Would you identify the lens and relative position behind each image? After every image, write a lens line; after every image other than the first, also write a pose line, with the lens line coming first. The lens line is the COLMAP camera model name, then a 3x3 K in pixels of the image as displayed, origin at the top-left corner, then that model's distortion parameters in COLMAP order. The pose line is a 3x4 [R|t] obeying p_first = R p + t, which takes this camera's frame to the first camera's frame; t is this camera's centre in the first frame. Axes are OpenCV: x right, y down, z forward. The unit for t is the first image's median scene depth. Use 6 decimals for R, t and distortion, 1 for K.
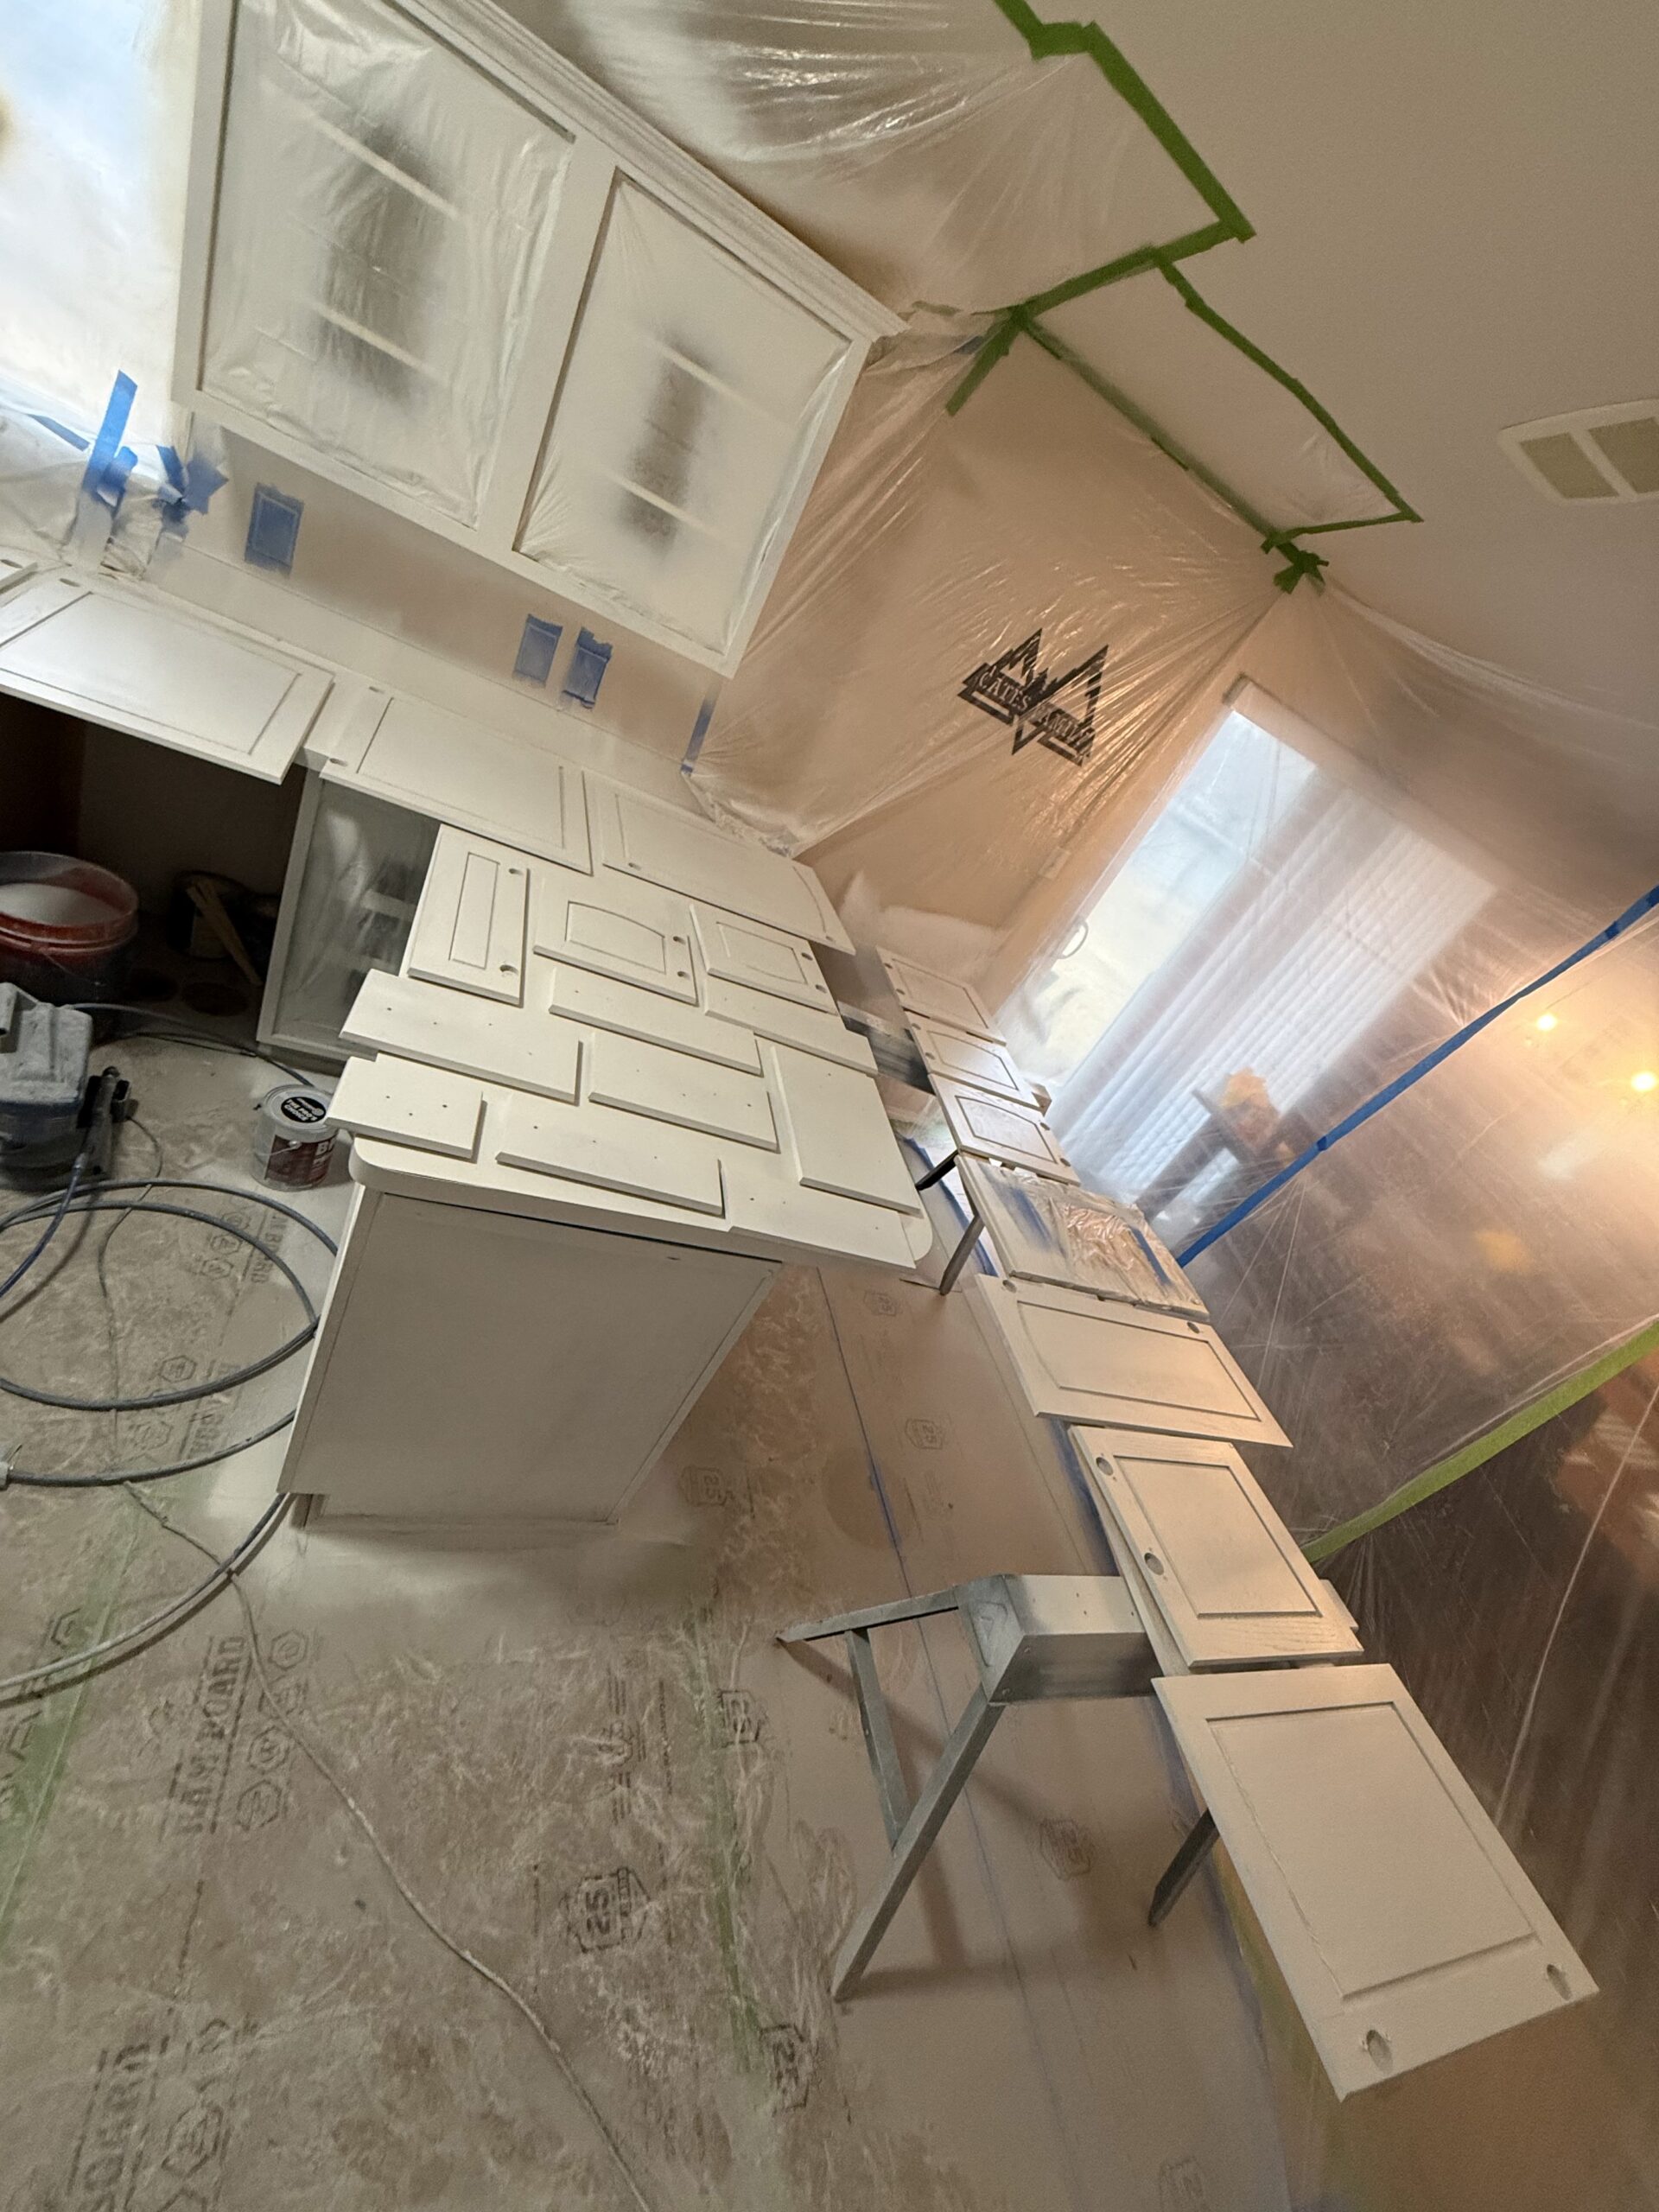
lens RADIAL K [[877.8, 0, 825.3], [0, 877.8, 1102.7], [0, 0, 1]] dist [0.000271, -0.000253]
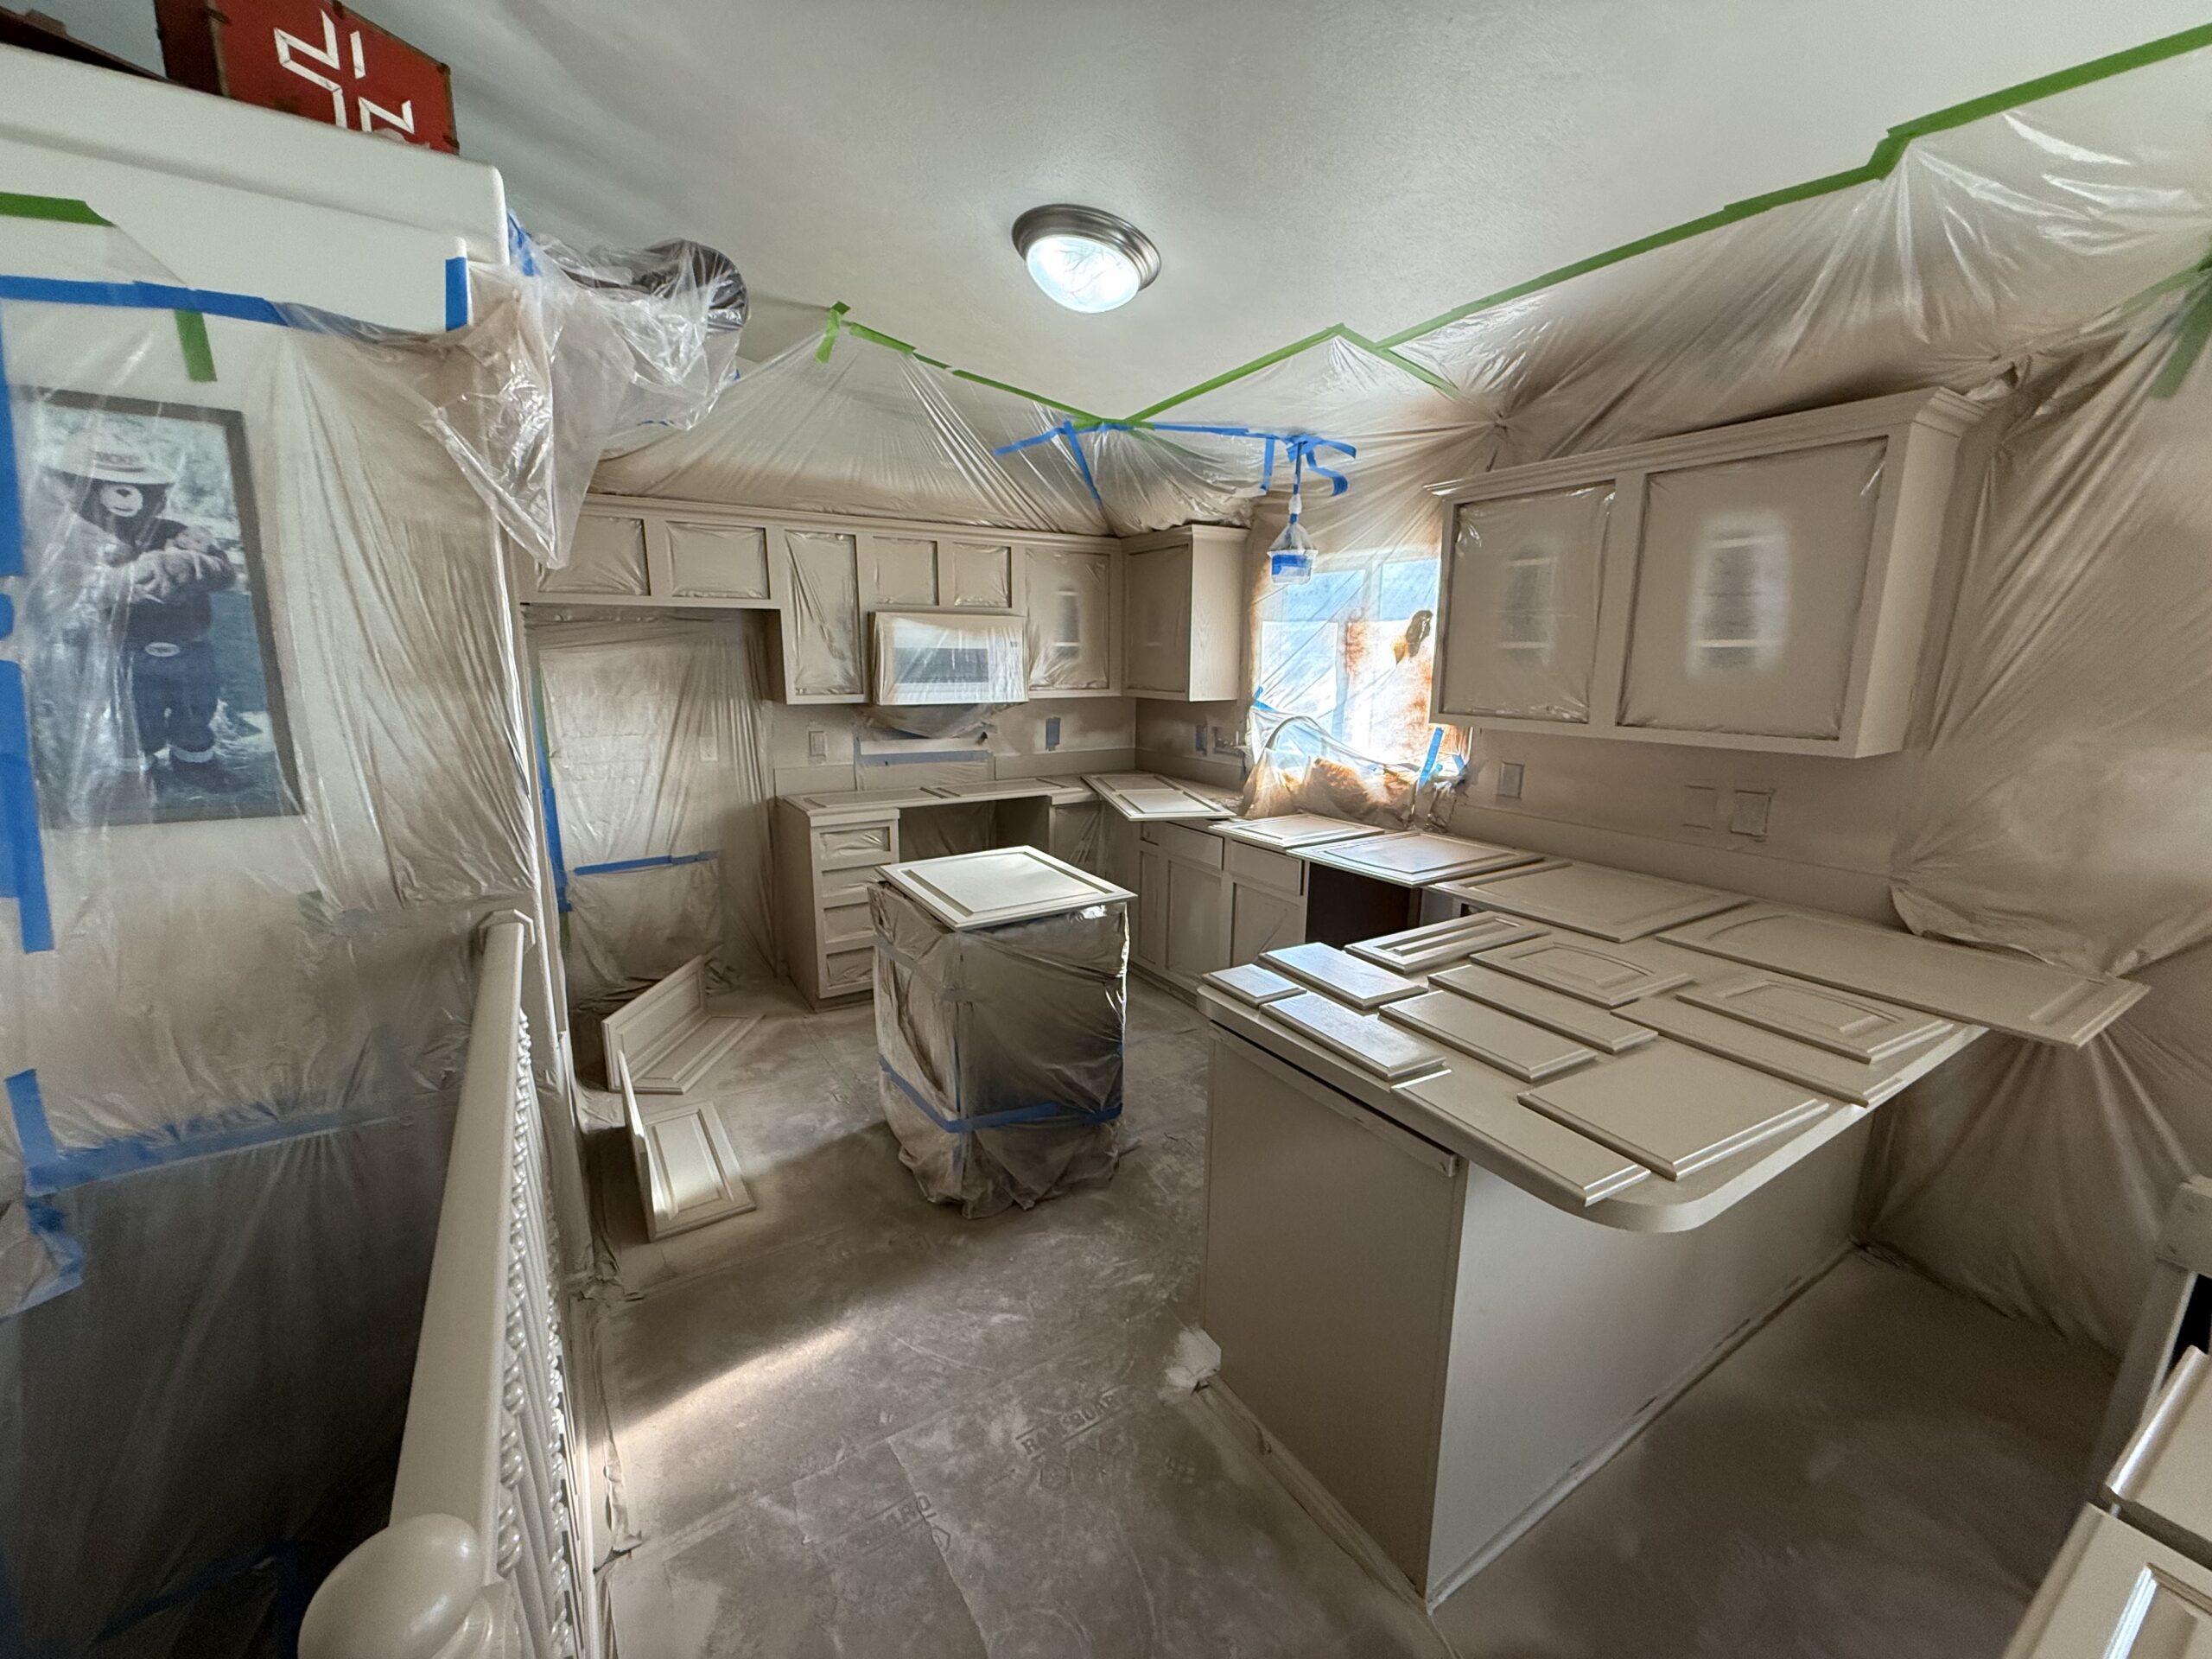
lens RADIAL K [[877.8, 0, 1105.6], [0, 877.8, 829.6], [0, 0, 1]] dist [0.000271, -0.000253]
pose [[0.272172, -0.281209, -0.920241, 0.576692], [-0.403234, 0.834993, -0.374419, 0.275960], [0.873685, 0.472979, 0.113869, 0.276661]]
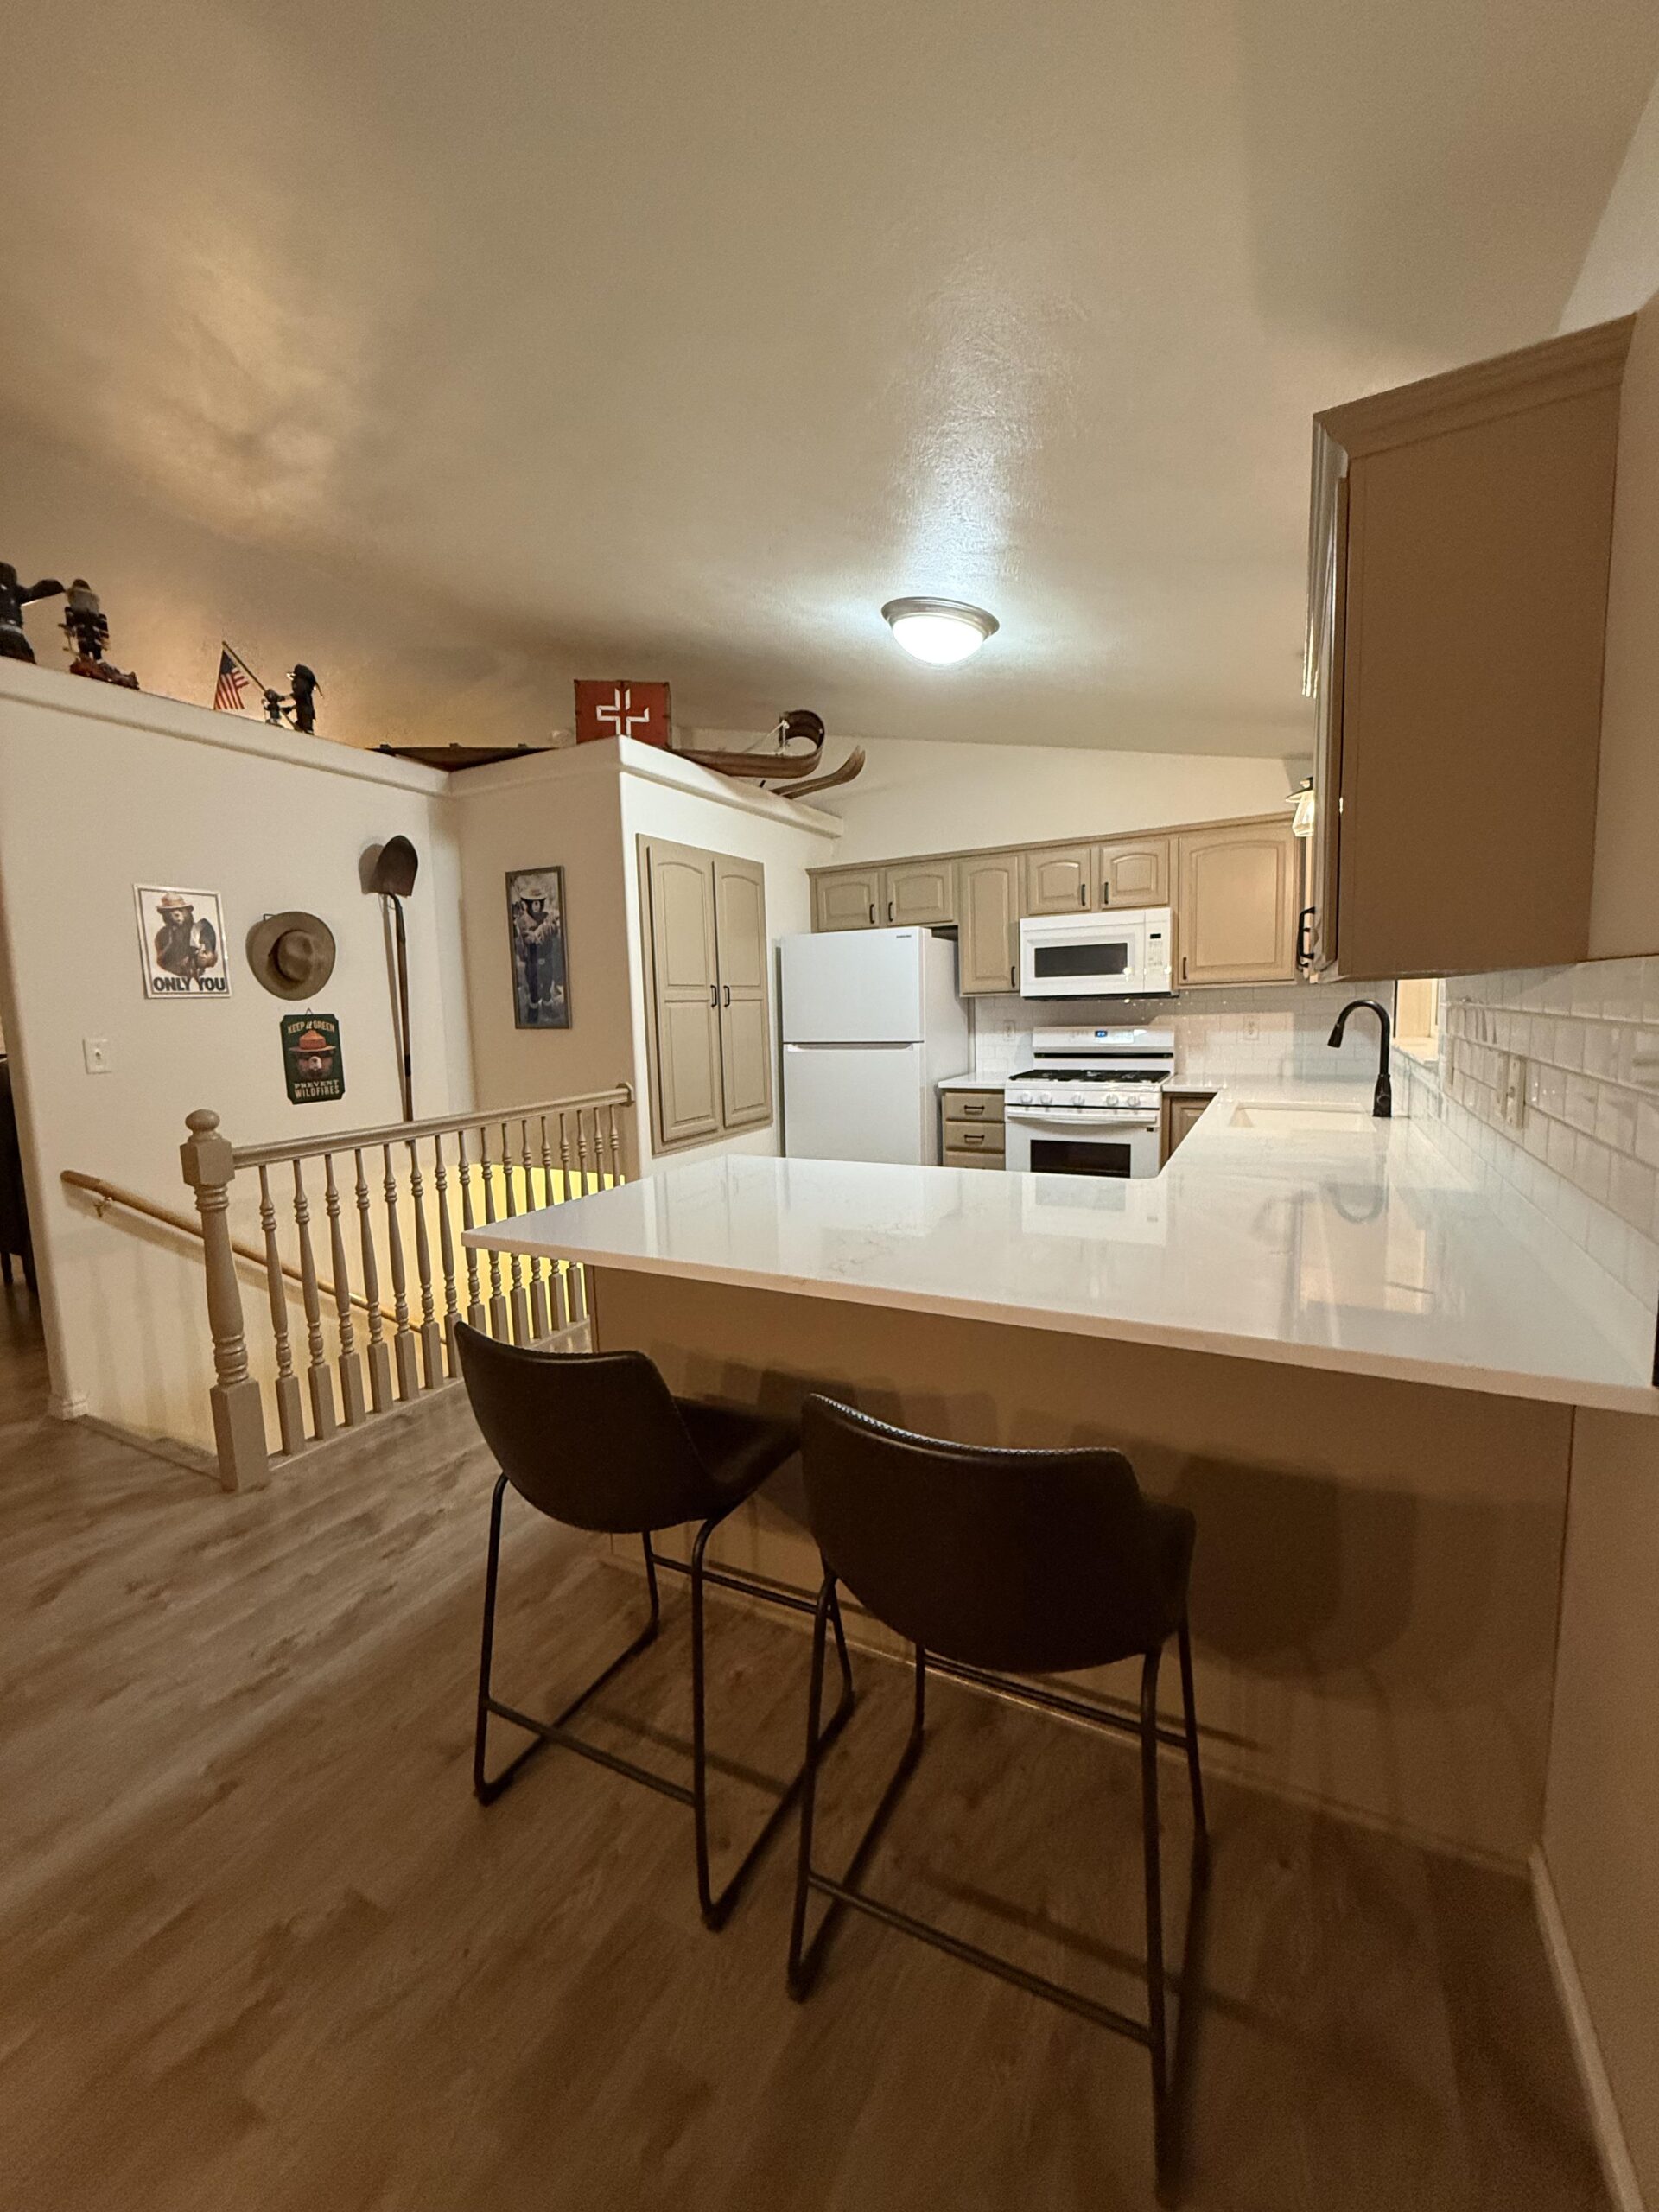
lens RADIAL K [[877.8, 0, 826.2], [0, 877.8, 1101.2], [0, 0, 1]] dist [0.000271, -0.000253]
pose [[-0.614567, -0.365109, -0.699287, 0.568765], [-0.635525, 0.754311, 0.164692, -0.332291], [0.467349, 0.545629, -0.695611, 1.472098]]
